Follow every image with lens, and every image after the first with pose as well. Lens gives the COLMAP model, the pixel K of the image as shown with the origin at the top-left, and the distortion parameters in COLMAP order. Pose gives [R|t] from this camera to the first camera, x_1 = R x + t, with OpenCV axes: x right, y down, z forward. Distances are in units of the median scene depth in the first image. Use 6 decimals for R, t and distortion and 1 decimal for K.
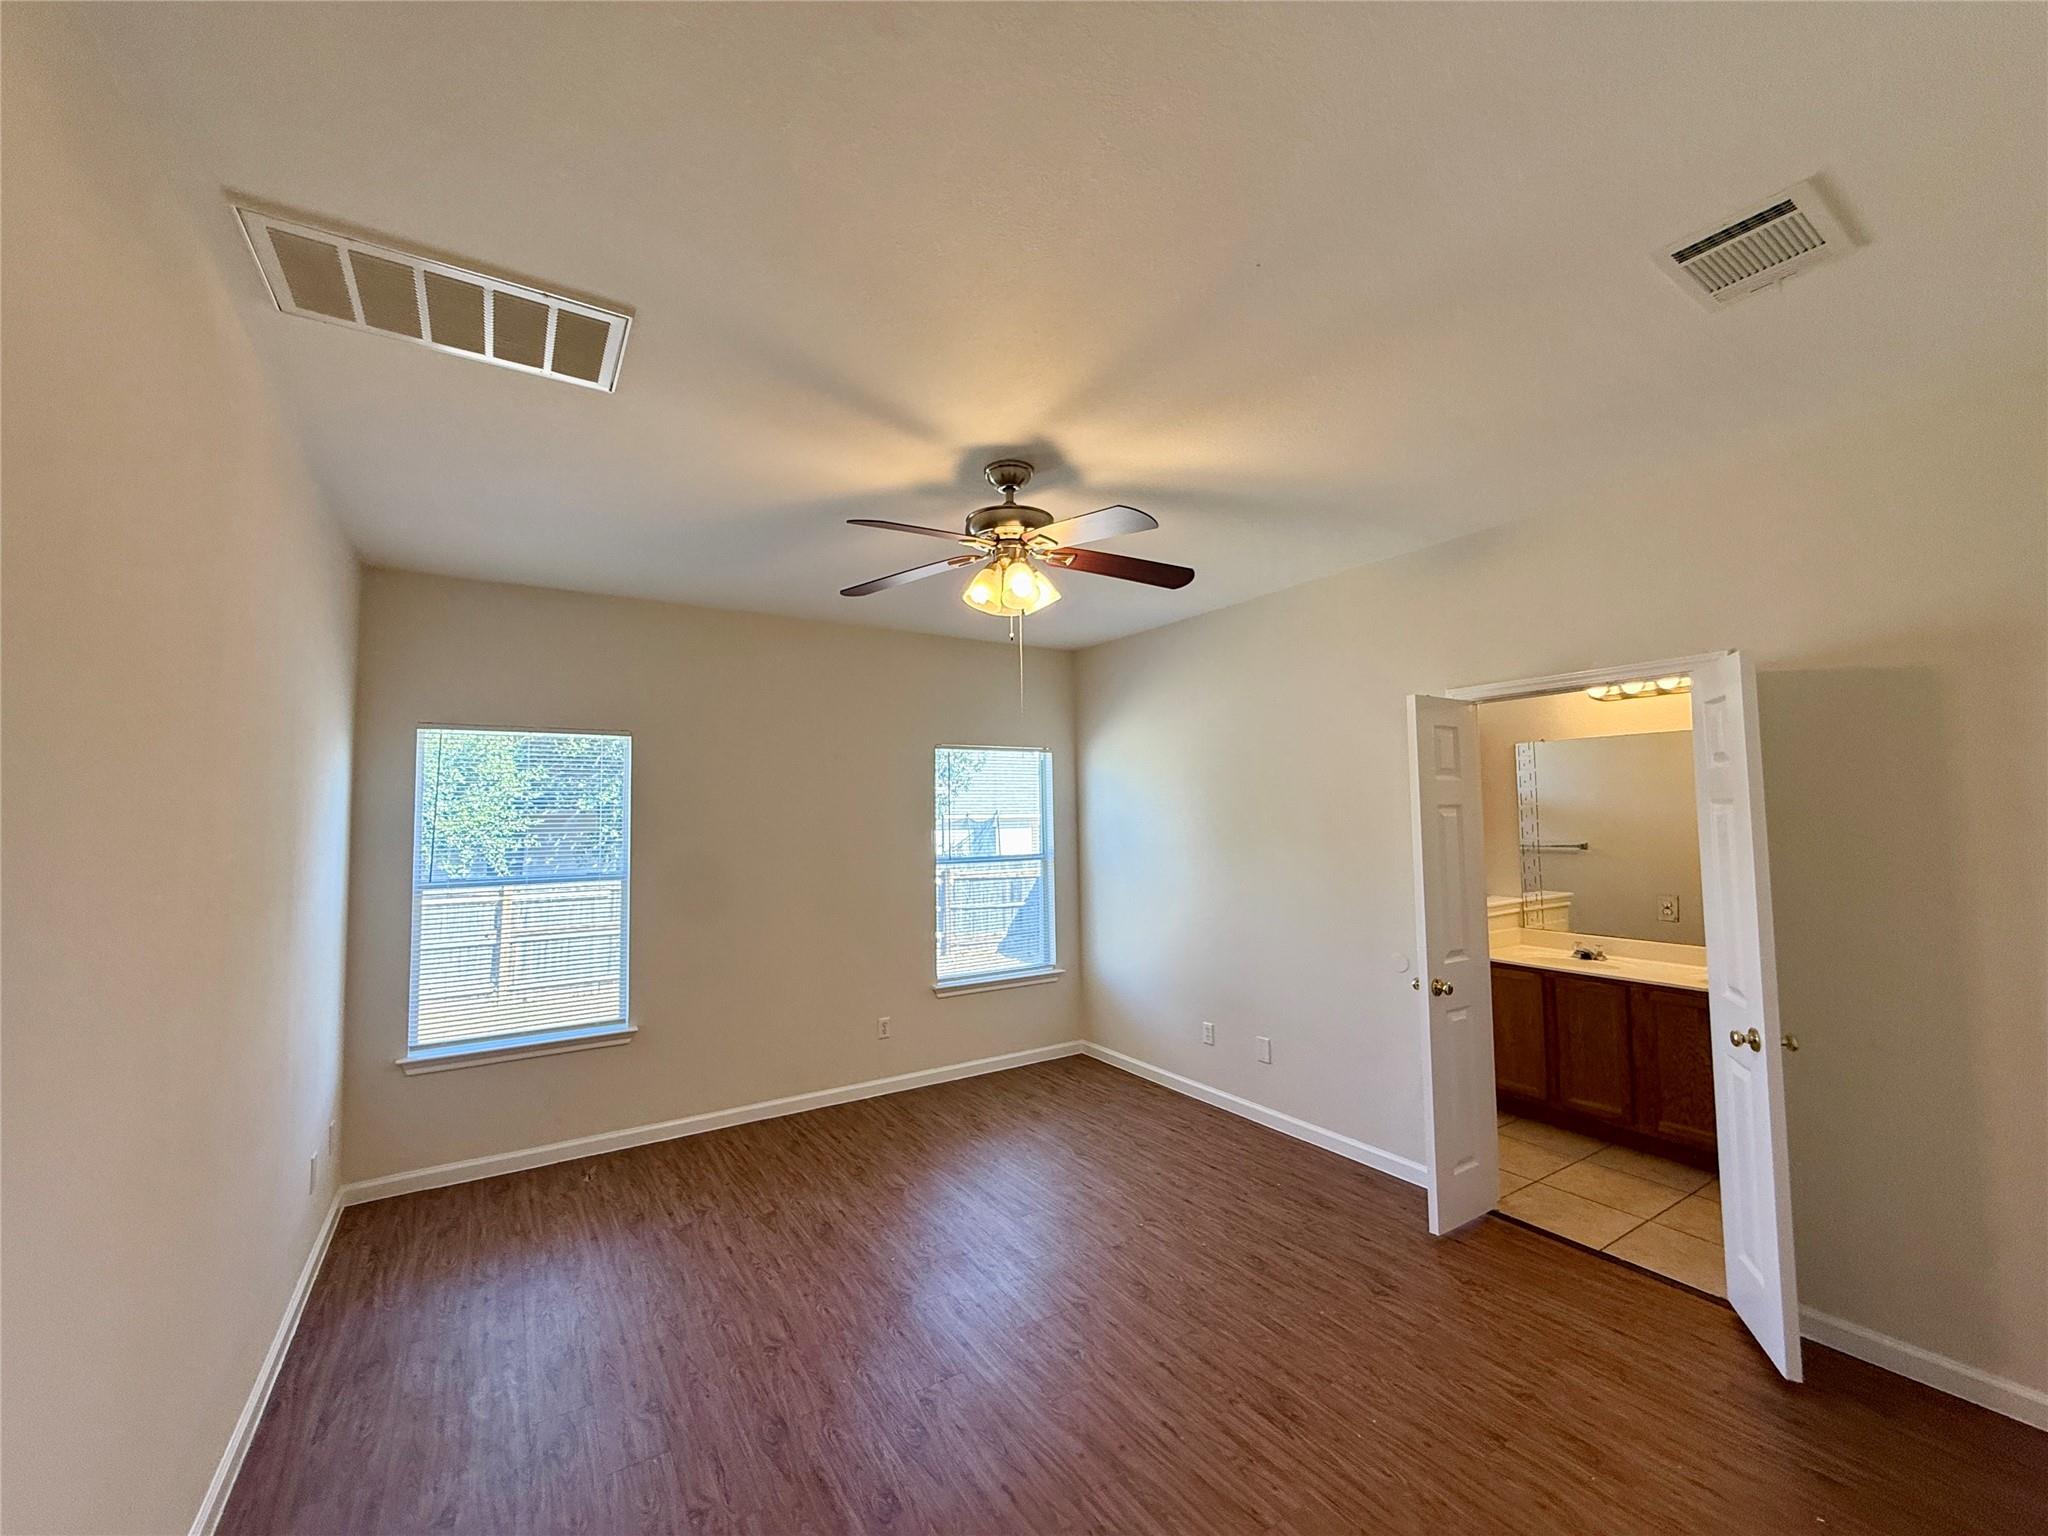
lens RADIAL K [[817.9, 0, 1018.5], [0, 817.9, 769.6], [0, 0, 1]] dist [-0.002676, 0.001073]
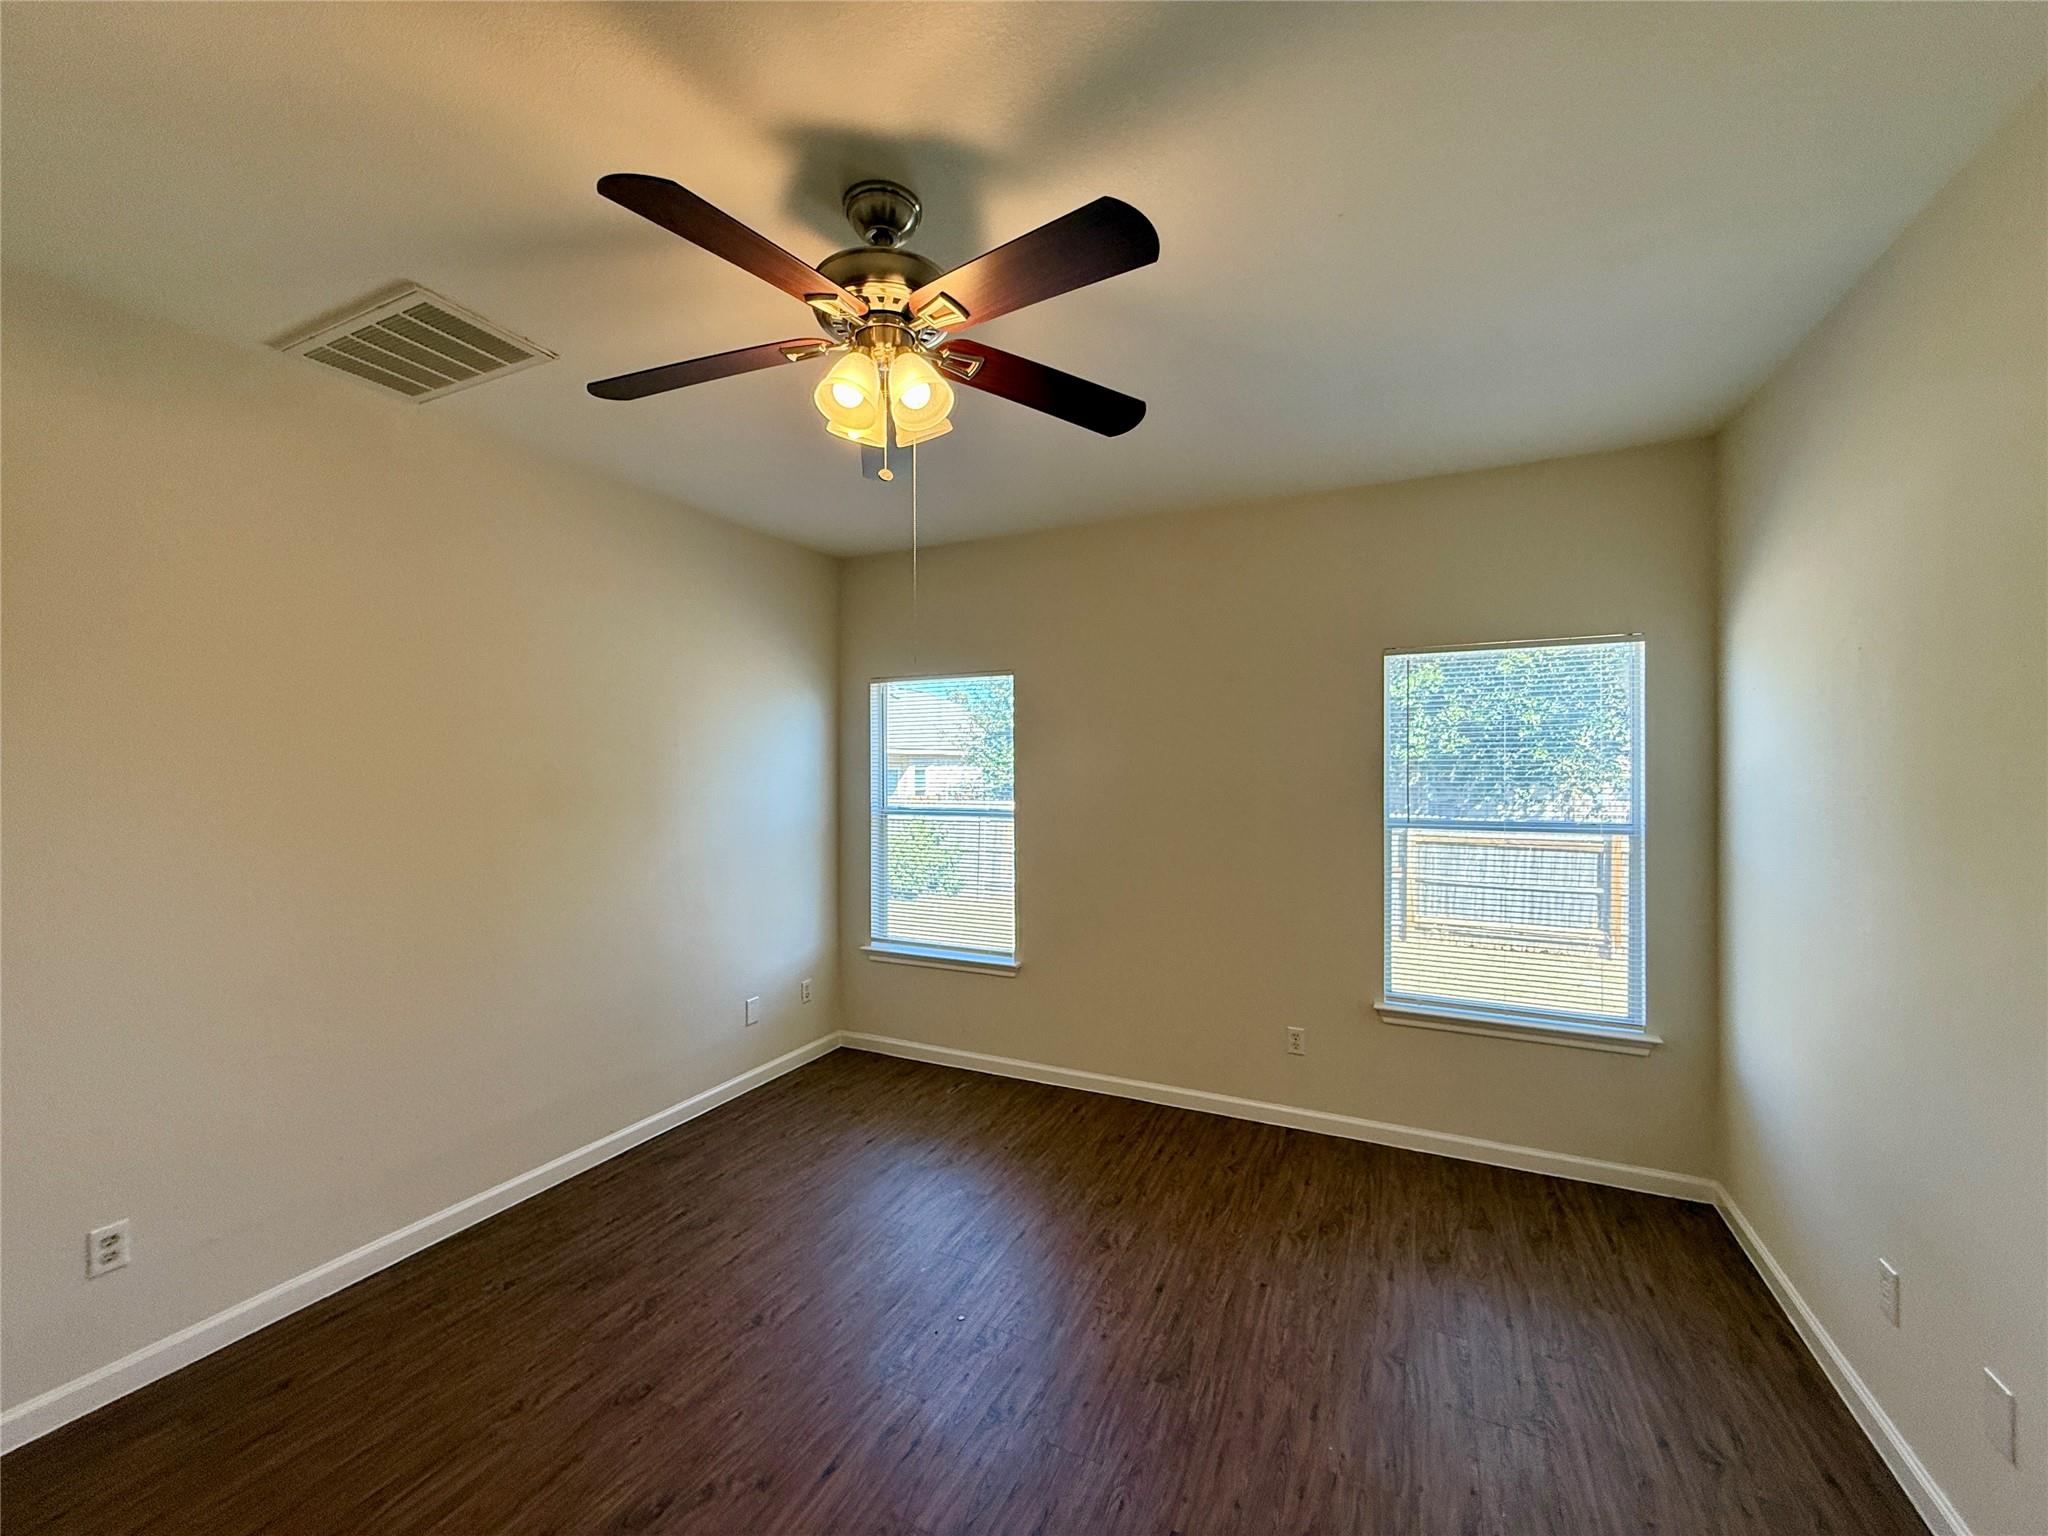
lens RADIAL K [[802.3, 0, 1023.7], [0, 802.3, 773.0], [0, 0, 1]] dist [-0.002966, -0.000088]
pose [[0.520750, 0.012385, -0.853620, 0.383496], [0.046009, 0.998034, 0.042548, 0.035576], [0.852469, -0.061431, 0.519156, 0.499748]]
